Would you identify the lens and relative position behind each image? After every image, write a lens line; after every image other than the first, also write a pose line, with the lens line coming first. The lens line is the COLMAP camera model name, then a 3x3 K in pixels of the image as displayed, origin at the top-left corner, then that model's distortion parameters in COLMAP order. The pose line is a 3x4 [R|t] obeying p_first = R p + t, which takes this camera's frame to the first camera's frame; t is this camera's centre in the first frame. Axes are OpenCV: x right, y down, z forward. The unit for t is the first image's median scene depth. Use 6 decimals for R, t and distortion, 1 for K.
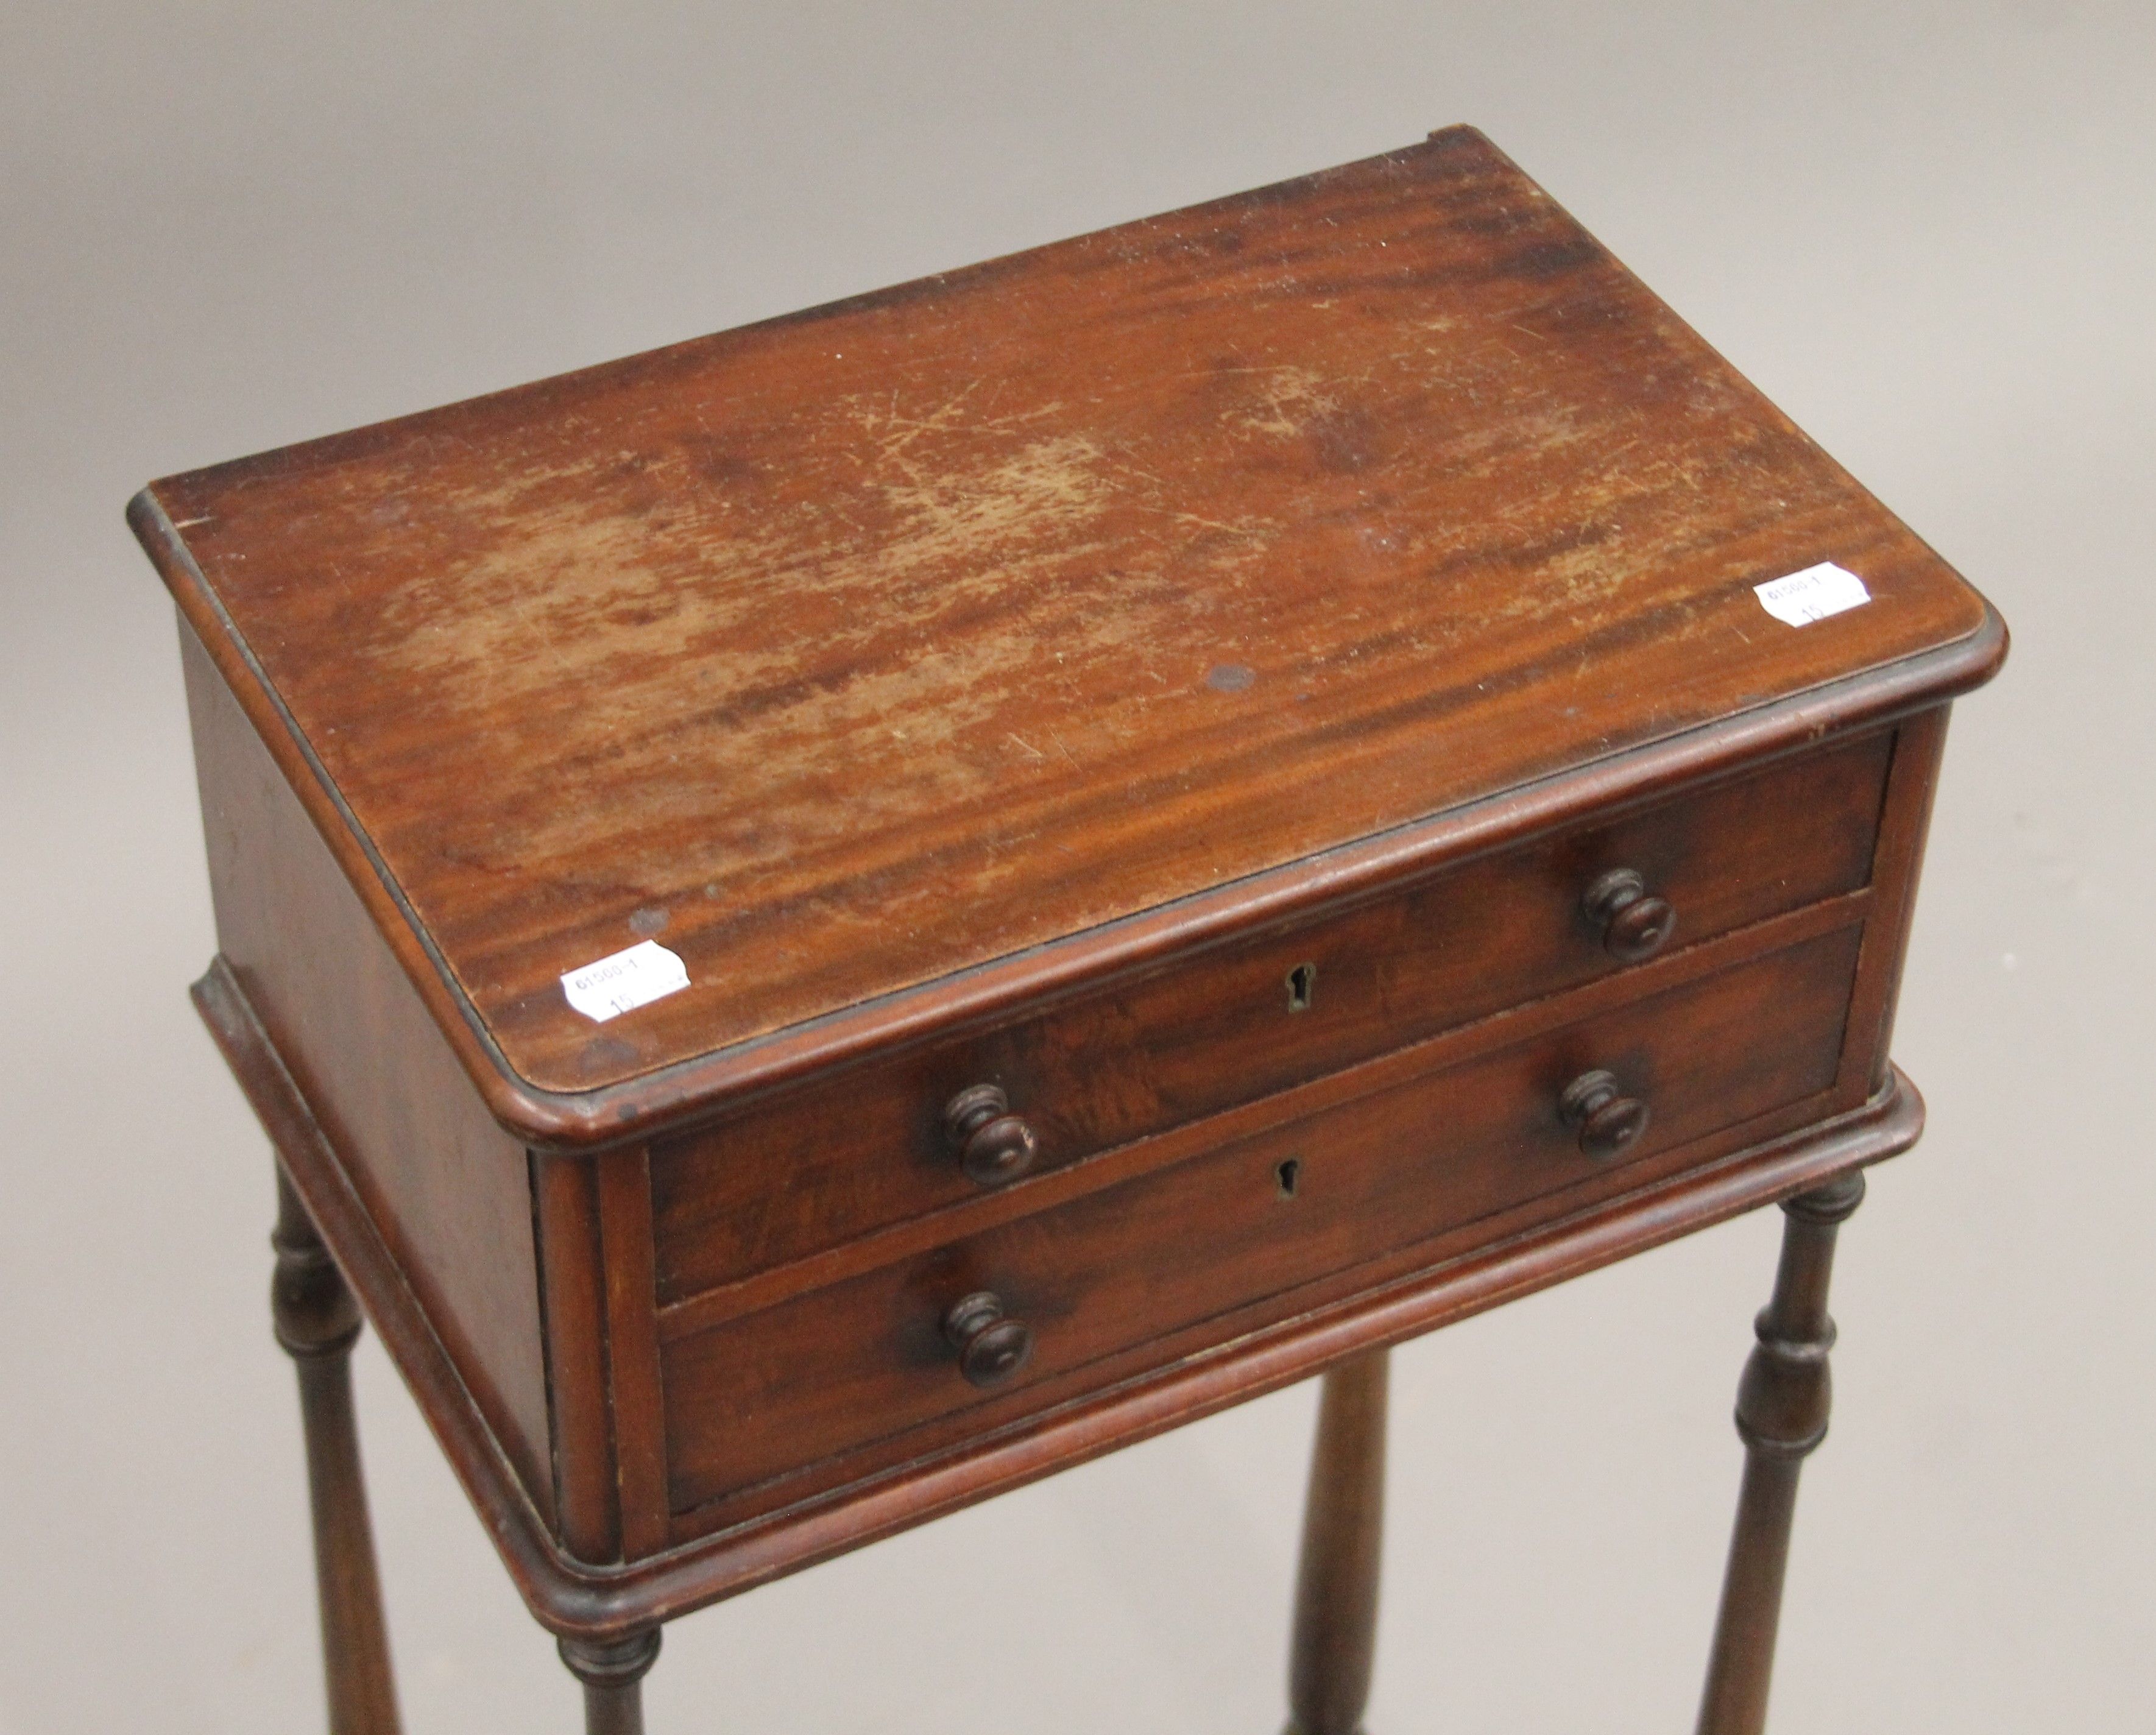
lens RADIAL K [[4633.7, 0, 1078.0], [0, 4633.7, 867.5], [0, 0, 1]] dist [0.017485, 0.012827]
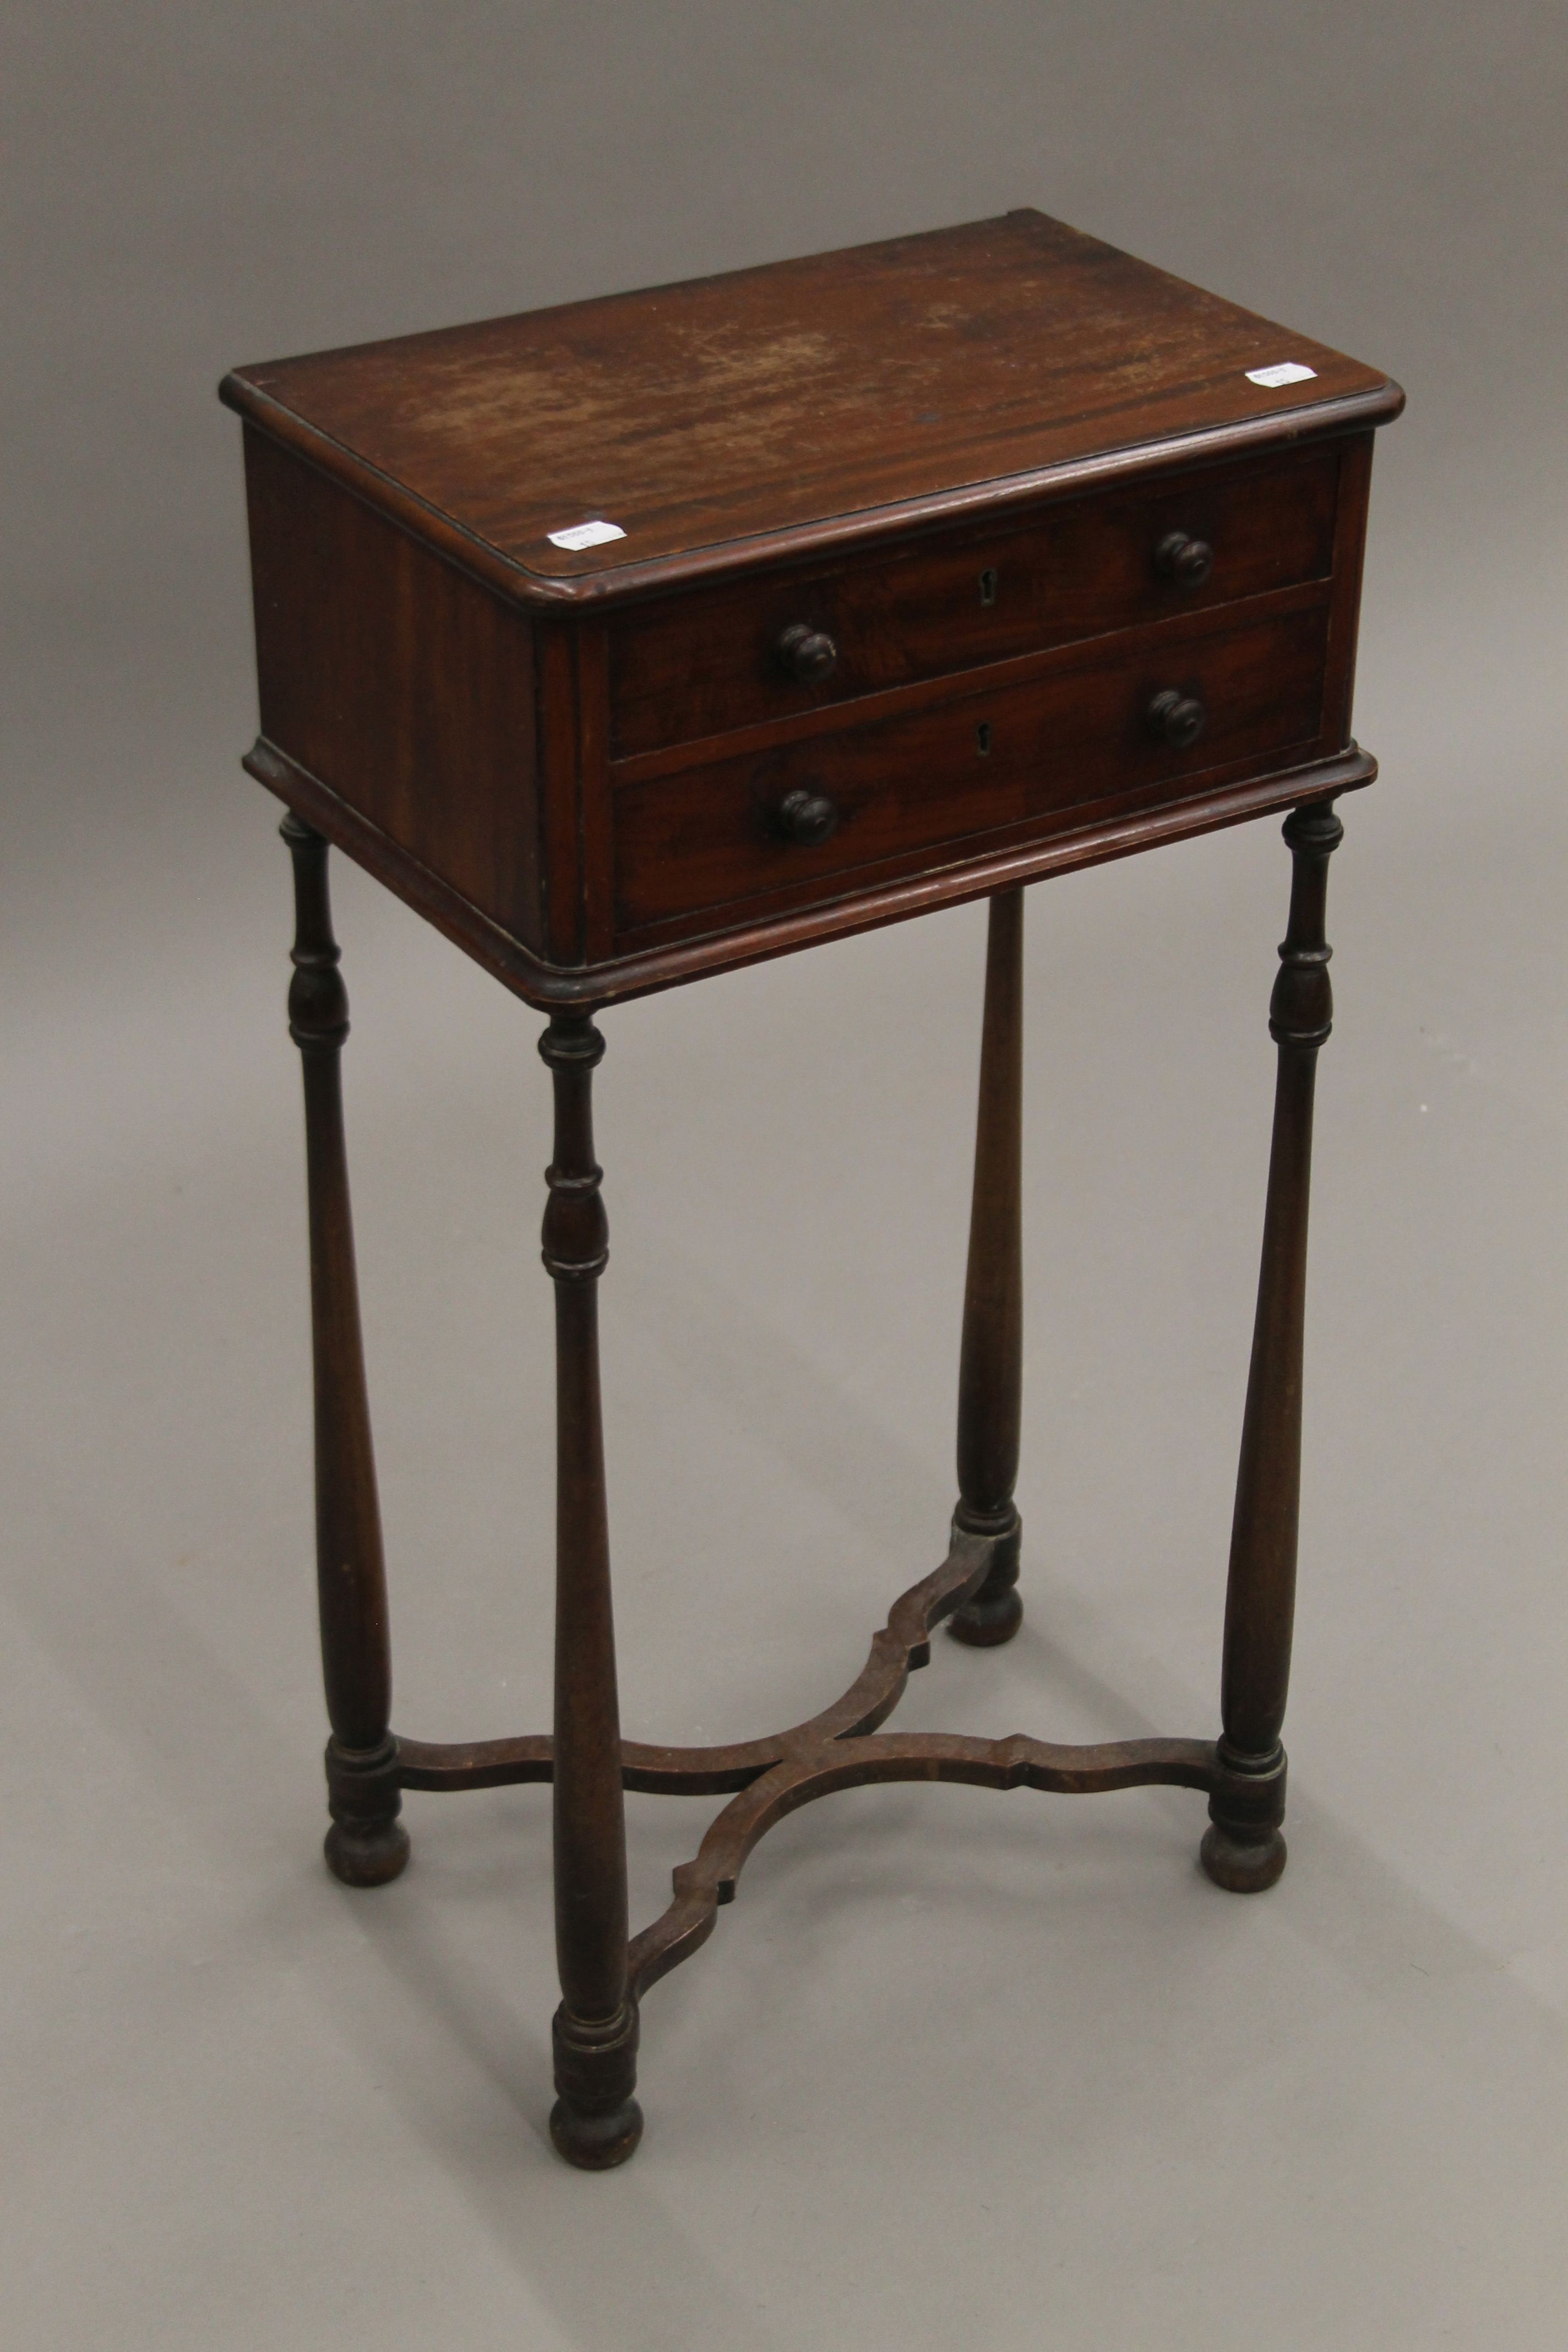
lens RADIAL K [[4234.3, 0, 784.0], [0, 4234.3, 1176.0], [0, 0, 1]] dist [0.039597, 0.038935]
pose [[0.996632, -0.054663, 0.061123, -0.120158], [0.064341, 0.983407, -0.169621, 0.458708], [-0.050836, 0.172983, 0.983612, -0.395959]]
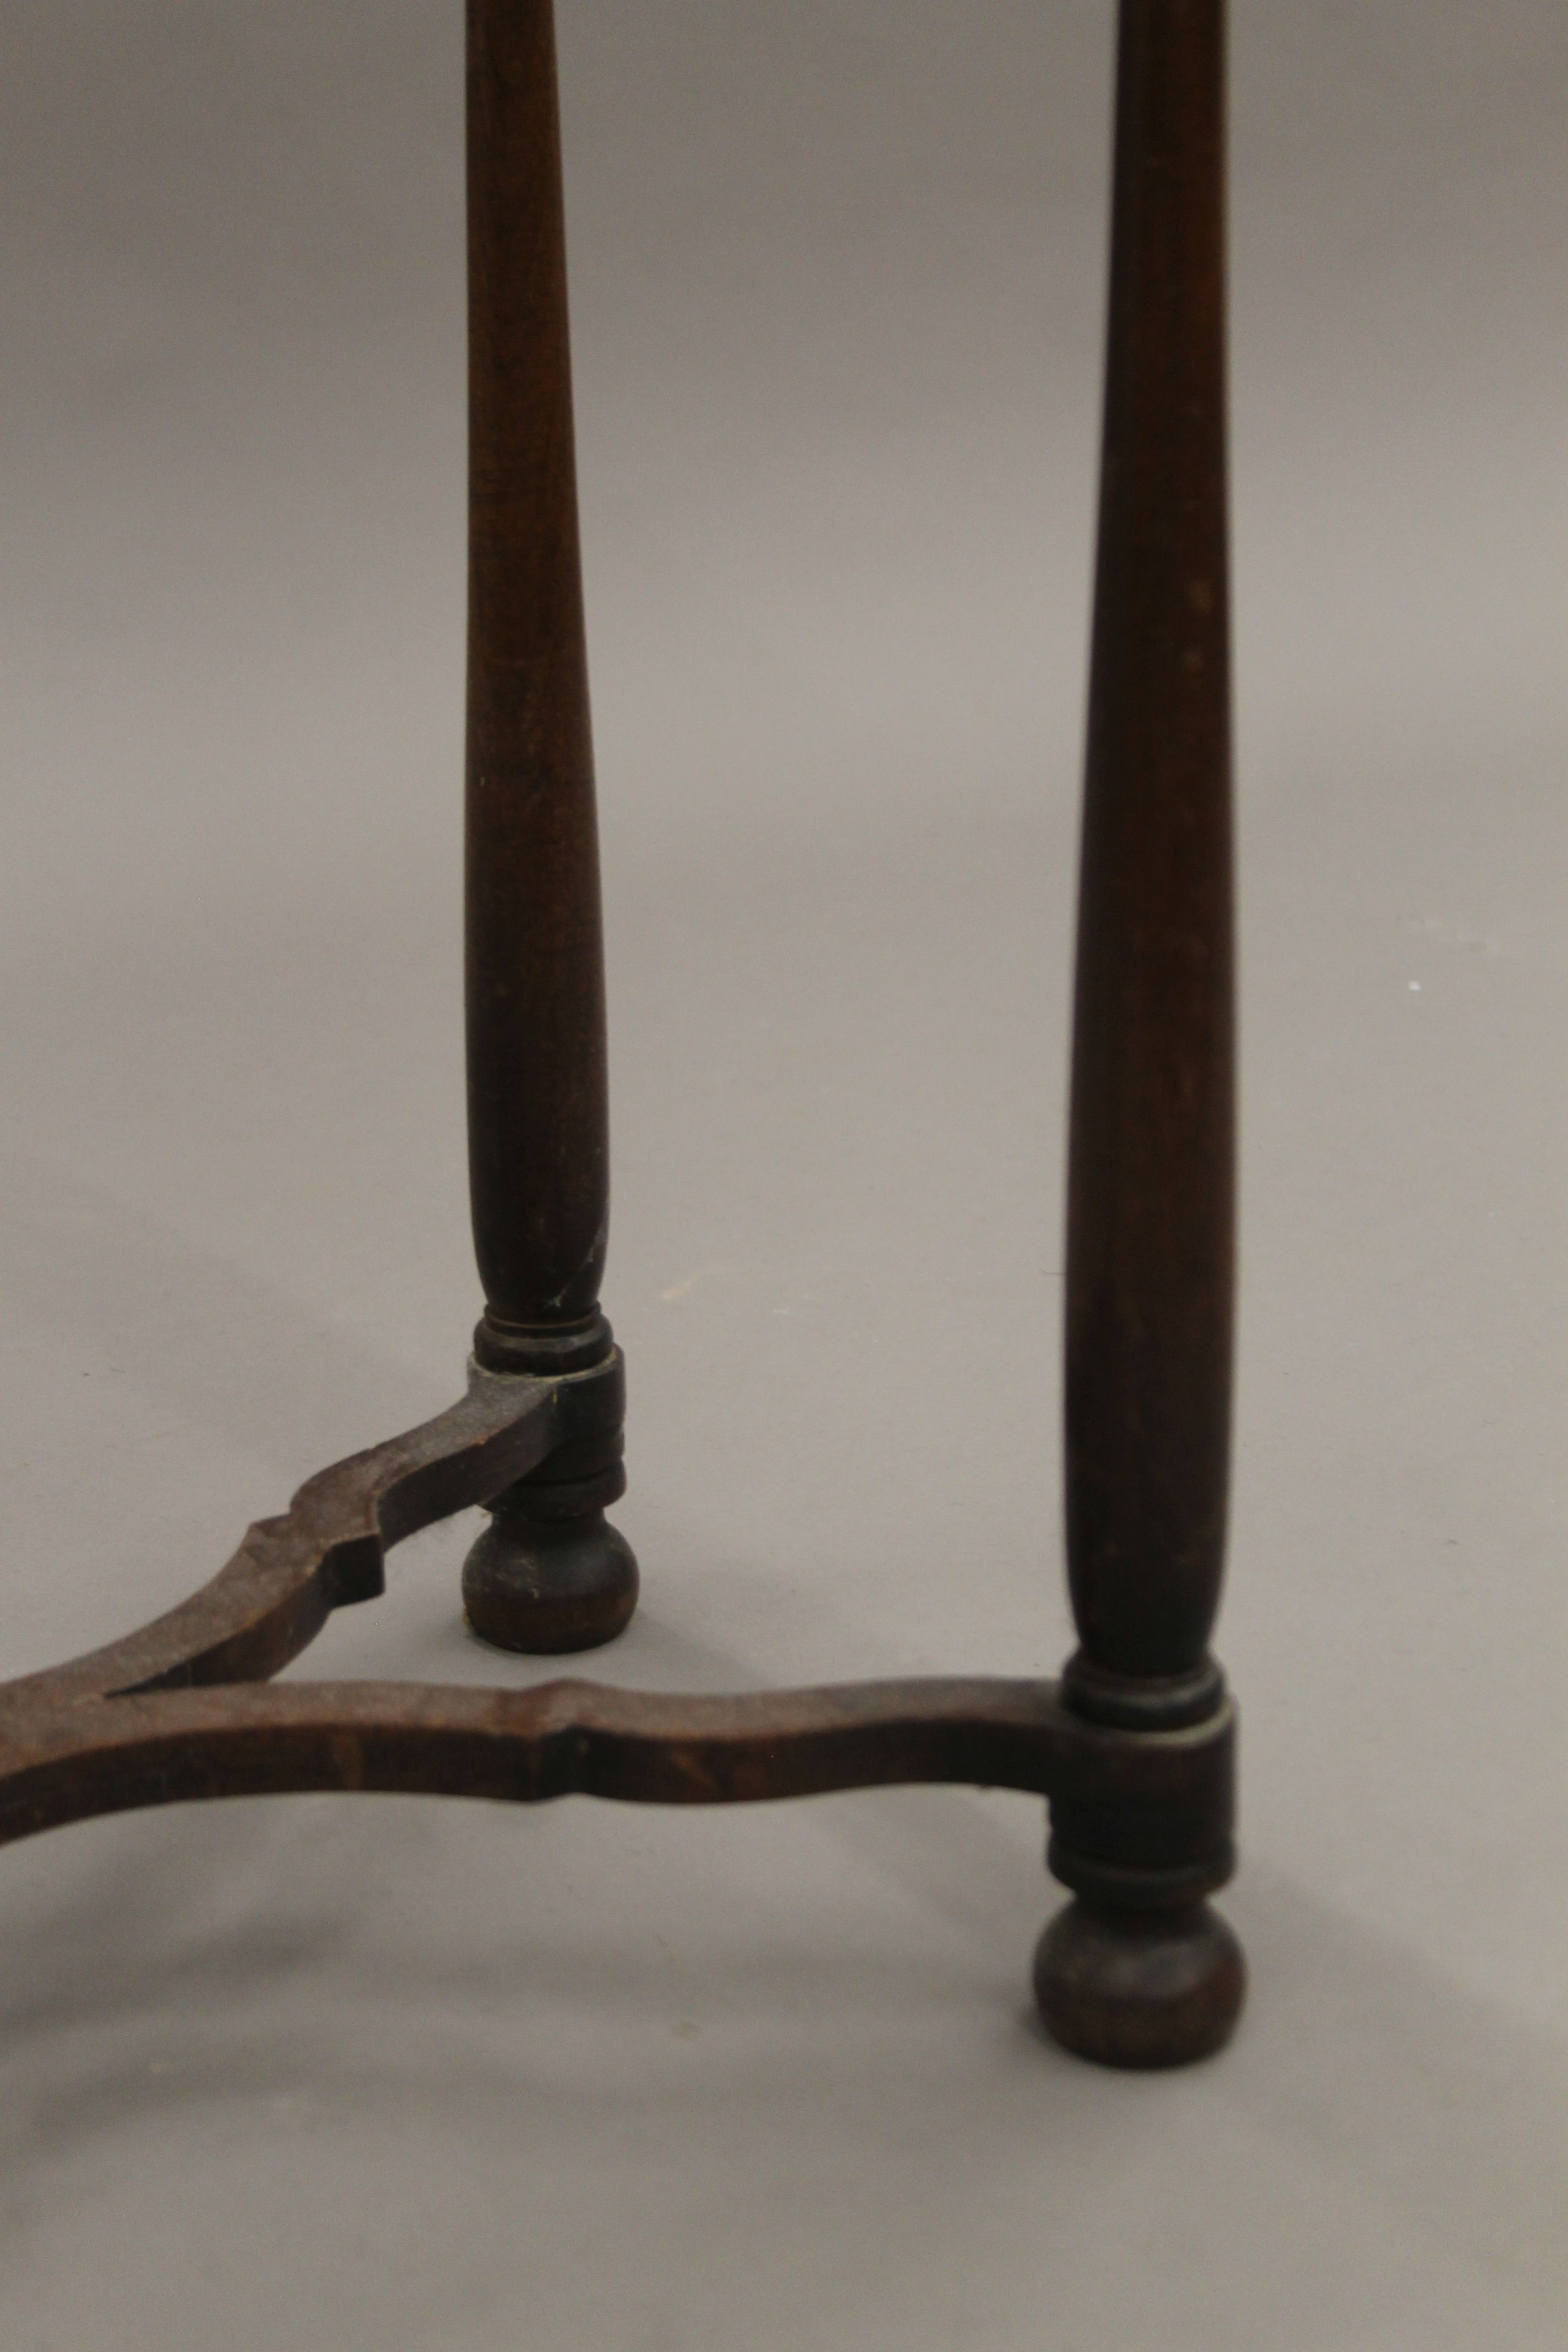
lens RADIAL K [[4234.3, 0, 784.0], [0, 4234.3, 1176.0], [0, 0, 1]] dist [0.039597, 0.038935]
pose [[0.993249, -0.058546, 0.100139, 0.045331], [0.092116, 0.922774, -0.374169, 0.588322], [-0.070500, 0.380868, 0.921938, 0.708208]]
